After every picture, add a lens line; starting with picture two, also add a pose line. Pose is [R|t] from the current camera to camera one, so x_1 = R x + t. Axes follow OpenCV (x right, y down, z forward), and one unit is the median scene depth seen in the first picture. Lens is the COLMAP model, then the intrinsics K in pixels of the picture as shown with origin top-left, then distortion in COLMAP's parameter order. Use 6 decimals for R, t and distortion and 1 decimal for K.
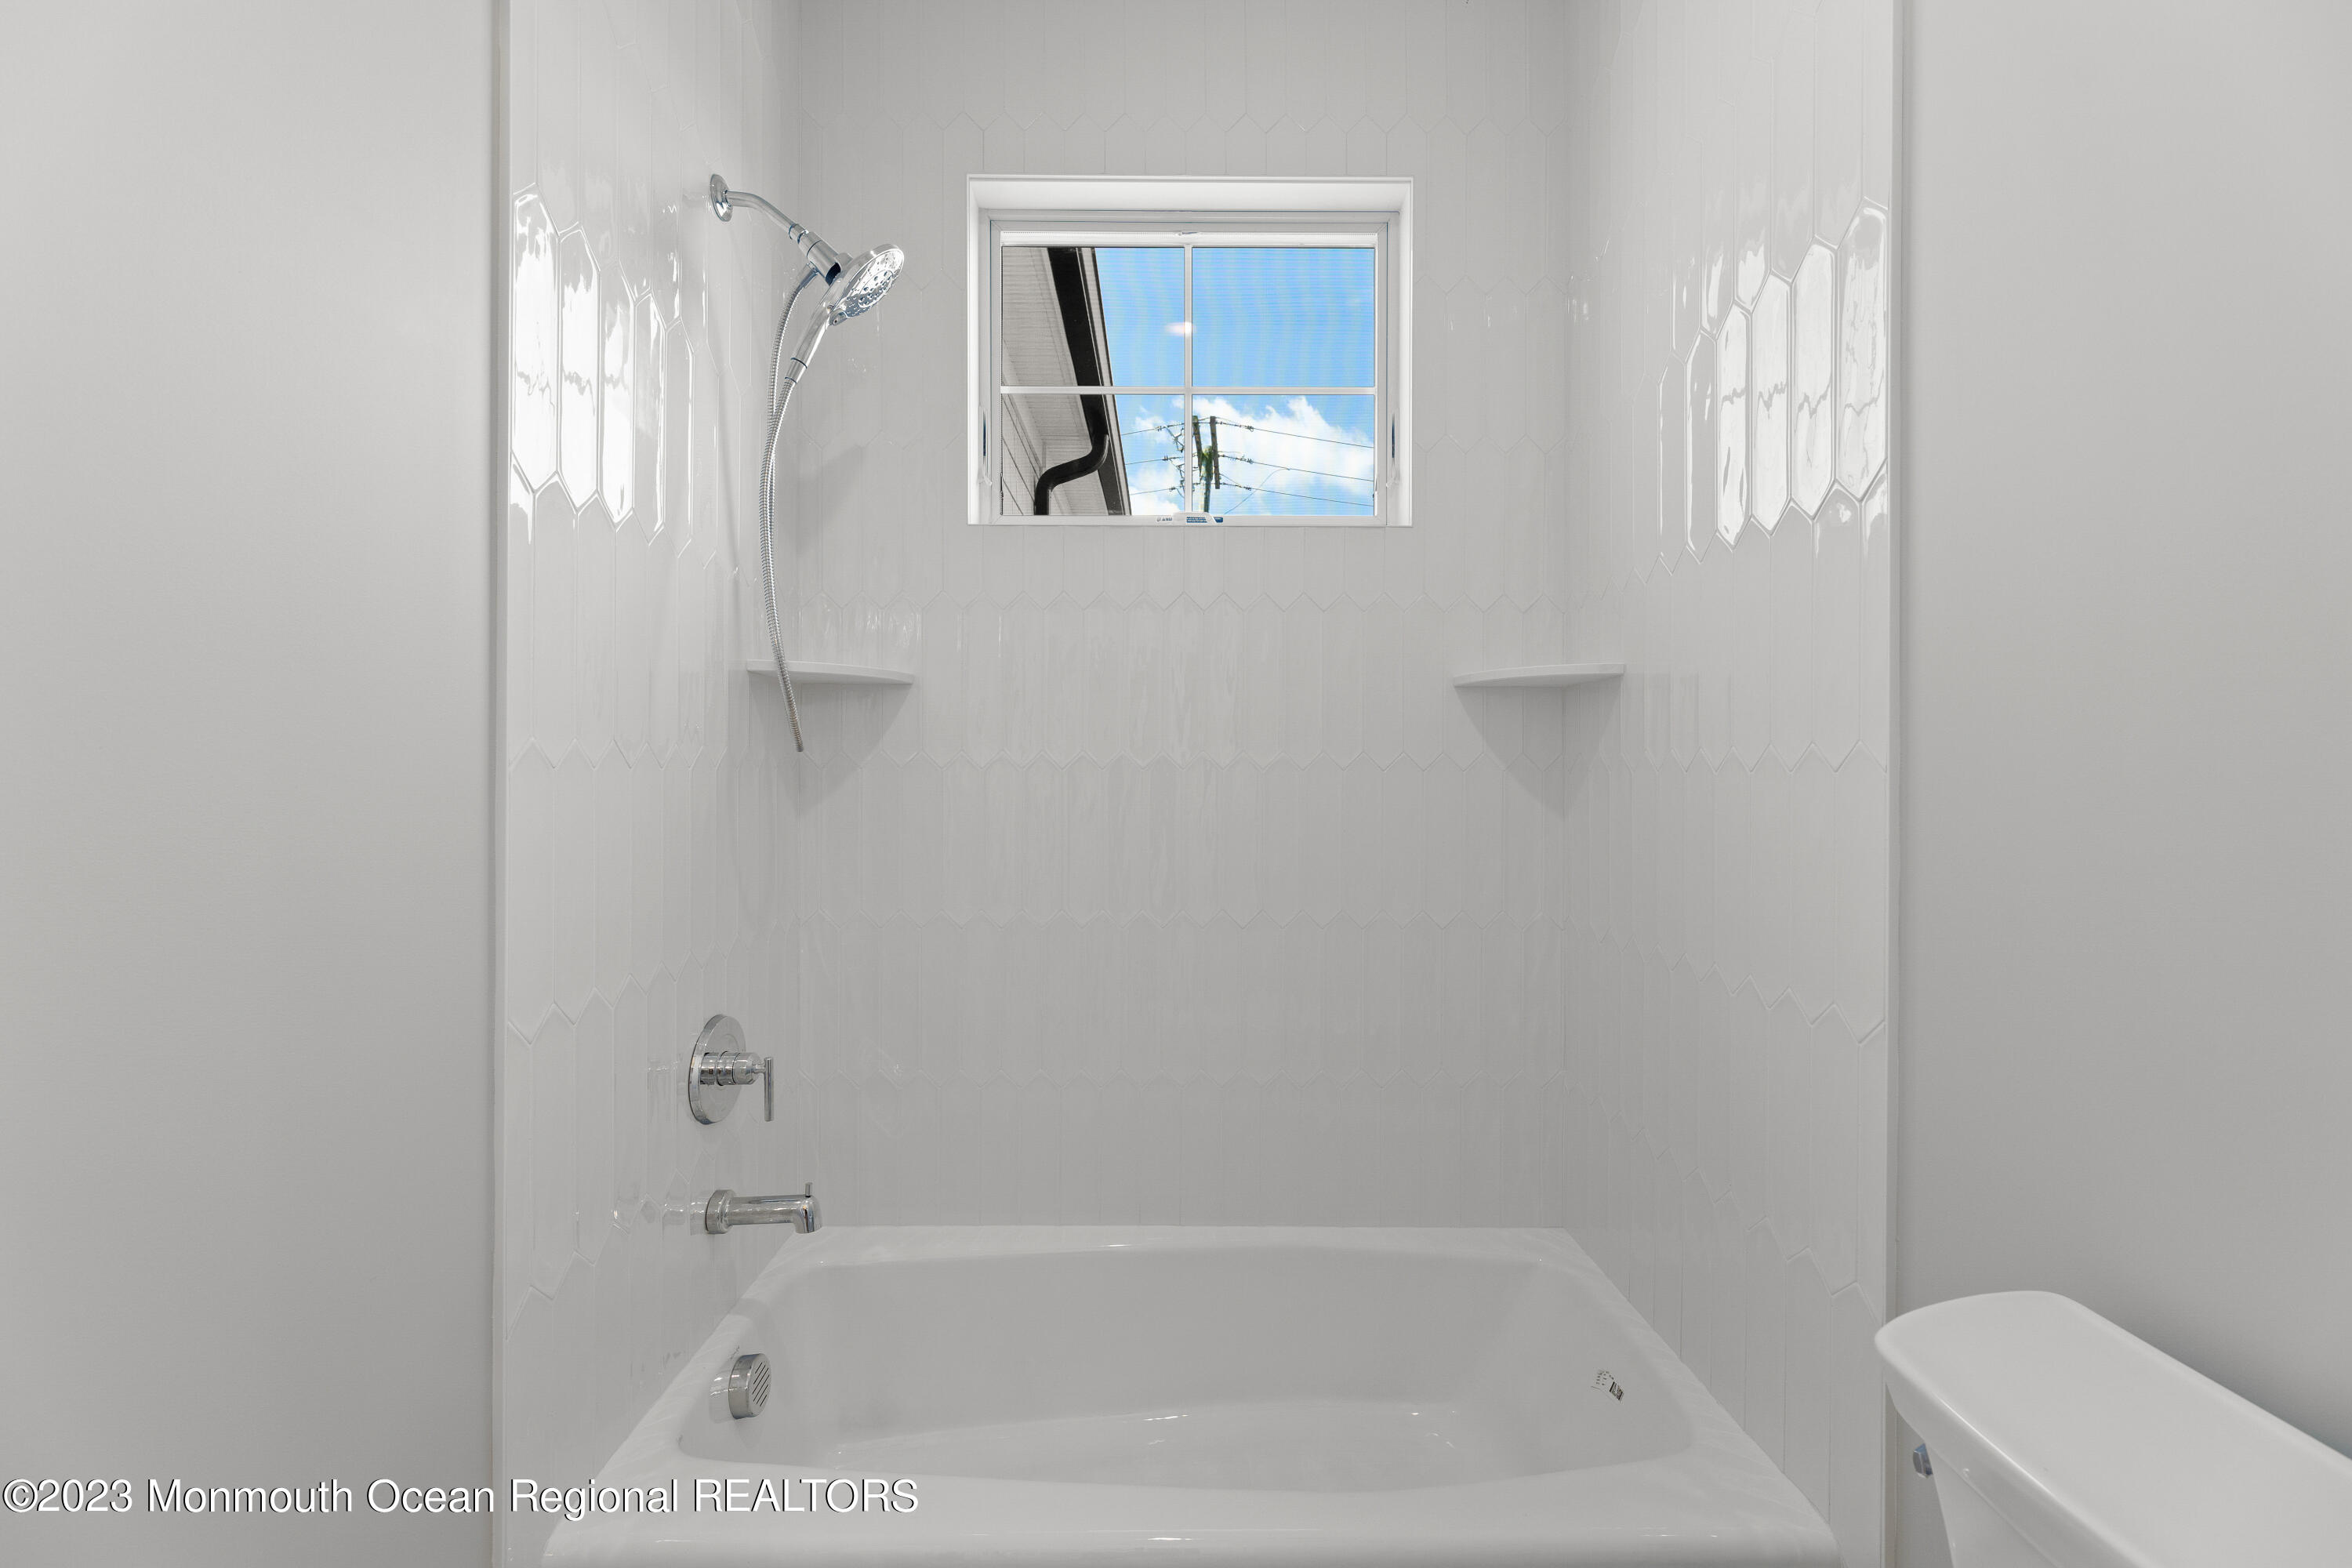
lens RADIAL K [[942.5, 0, 1182.4], [0, 942.5, 779.6], [0, 0, 1]] dist [0.001937, 0.000007]
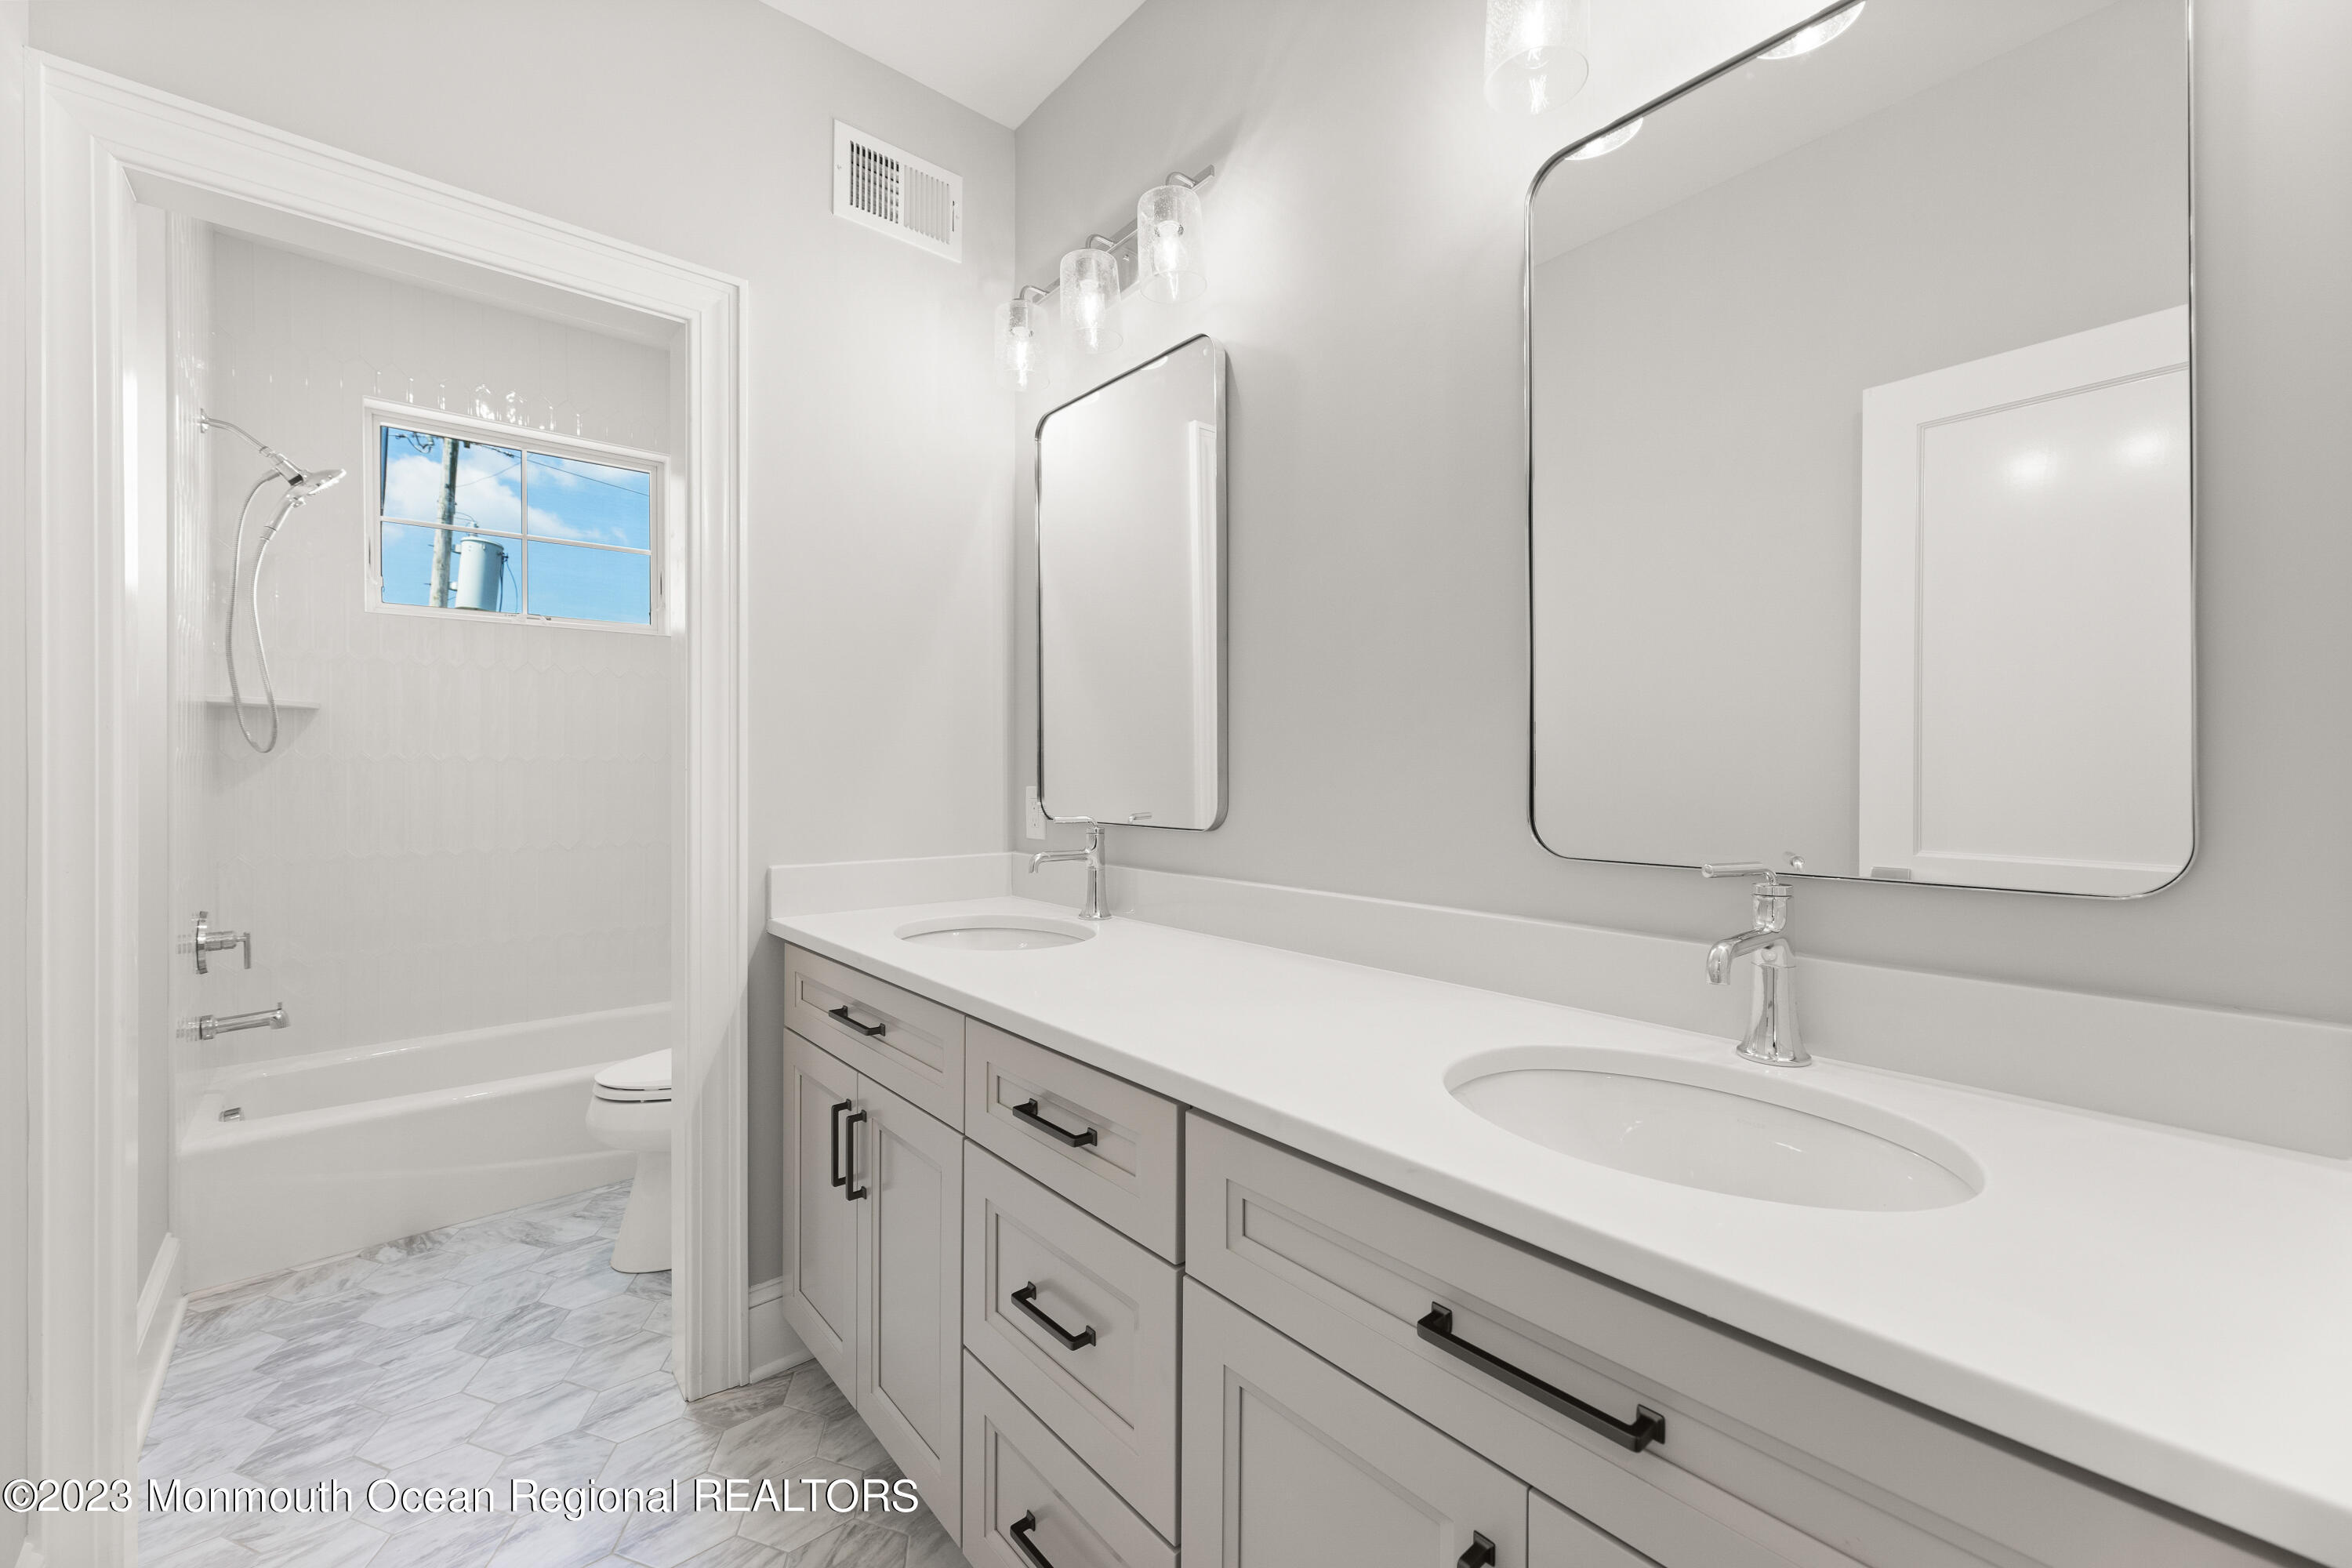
lens RADIAL K [[942.5, 0, 1182.4], [0, 942.5, 779.6], [0, 0, 1]] dist [0.001937, 0.000007]
pose [[0.764250, -0.009009, 0.644857, -0.244709], [0.002739, 0.999939, 0.010725, 0.006257], [-0.644914, -0.006430, 0.764228, -1.392897]]
